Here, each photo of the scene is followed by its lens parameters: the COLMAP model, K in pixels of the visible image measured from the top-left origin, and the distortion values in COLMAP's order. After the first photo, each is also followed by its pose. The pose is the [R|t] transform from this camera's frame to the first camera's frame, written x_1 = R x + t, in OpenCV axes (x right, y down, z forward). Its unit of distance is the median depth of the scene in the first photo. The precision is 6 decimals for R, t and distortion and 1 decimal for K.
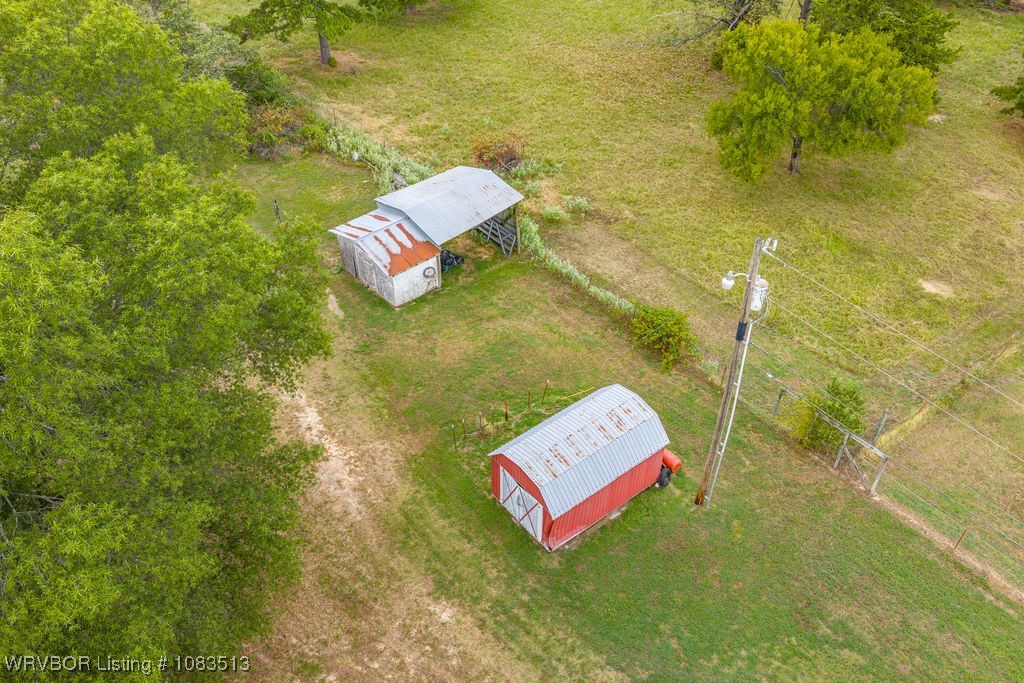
lens RADIAL K [[849.6, 0, 512.7], [0, 849.6, 341.5], [0, 0, 1]] dist [0.024023, -0.033252]
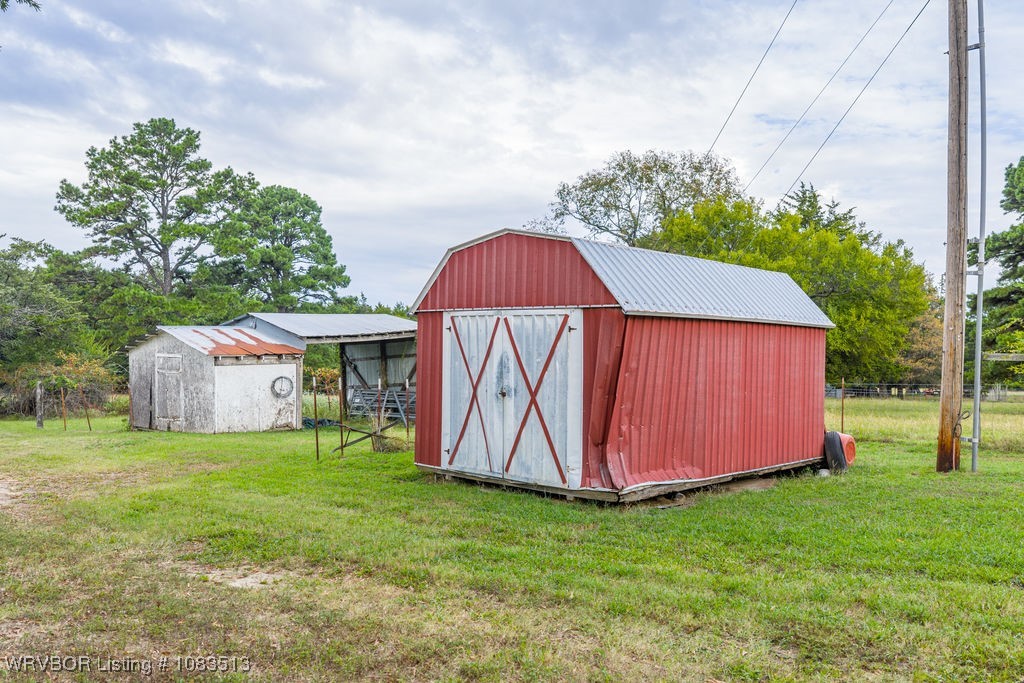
lens RADIAL K [[849.6, 0, 506.6], [0, 849.6, 336.6], [0, 0, 1]] dist [0.024023, -0.033252]
pose [[0.989587, 0.003242, 0.143898, -0.029995], [0.093469, 0.745790, -0.659591, 0.292995], [-0.109457, 0.666173, 0.737721, 0.530428]]
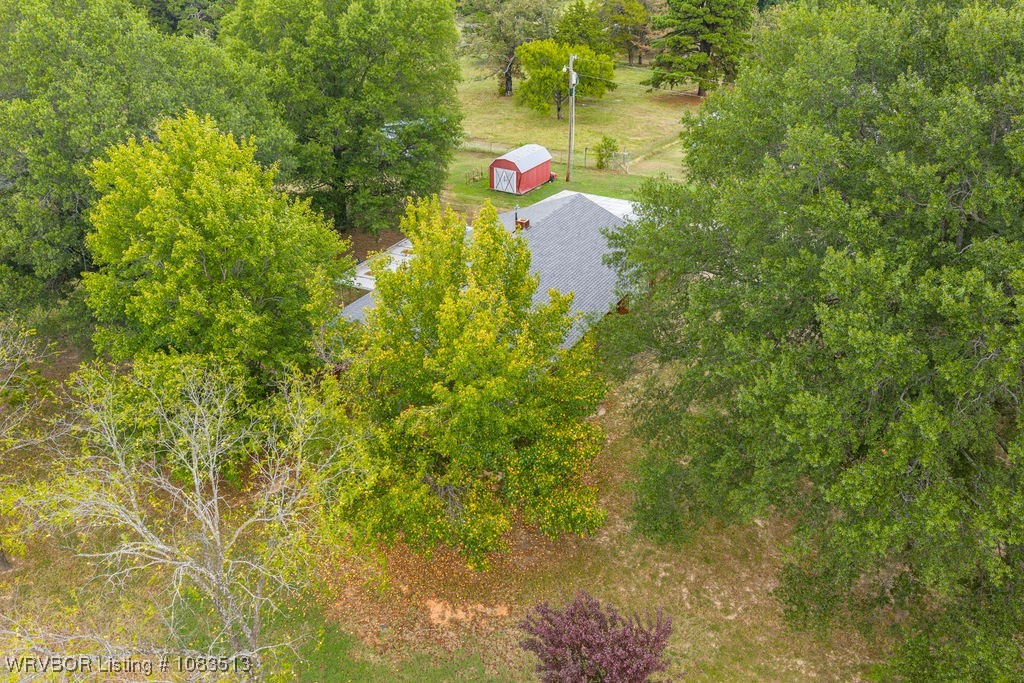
lens RADIAL K [[849.6, 0, 511.2], [0, 849.6, 341.6], [0, 0, 1]] dist [0.024023, -0.033252]
pose [[0.940646, -0.174493, 0.291096, -0.588919], [0.230734, 0.957791, -0.171460, 0.804182], [-0.248891, 0.228449, 0.941204, -0.959170]]
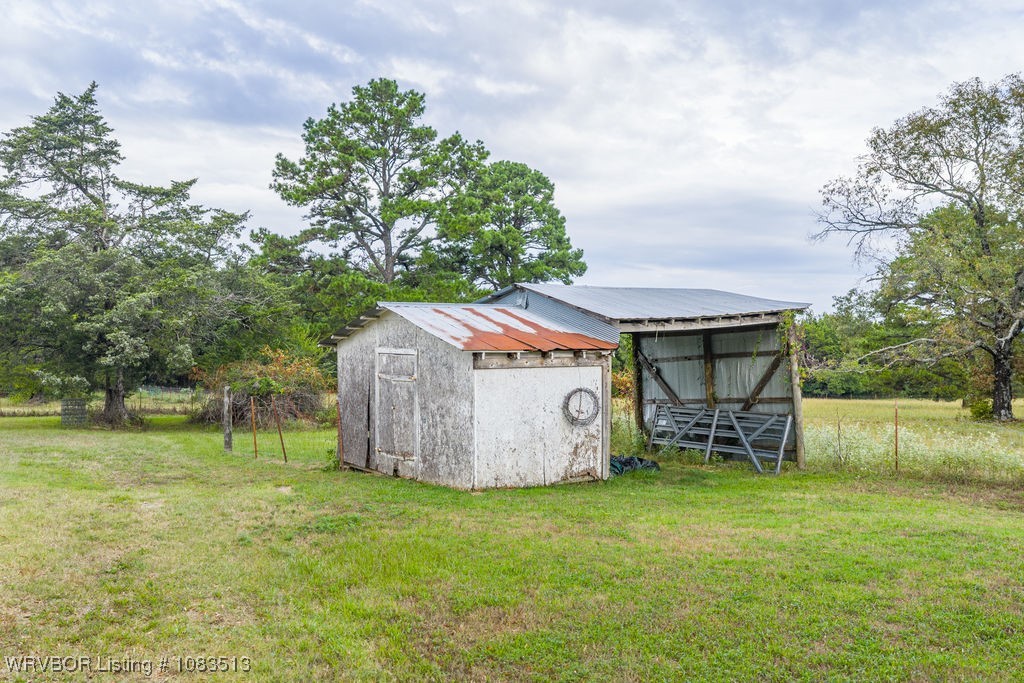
lens RADIAL K [[849.6, 0, 512.2], [0, 849.6, 340.3], [0, 0, 1]] dist [0.024023, -0.033252]
pose [[0.996097, 0.004825, -0.088135, -0.096032], [-0.062058, 0.748336, -0.660411, 0.121931], [0.062768, 0.663303, 0.745714, 0.733106]]
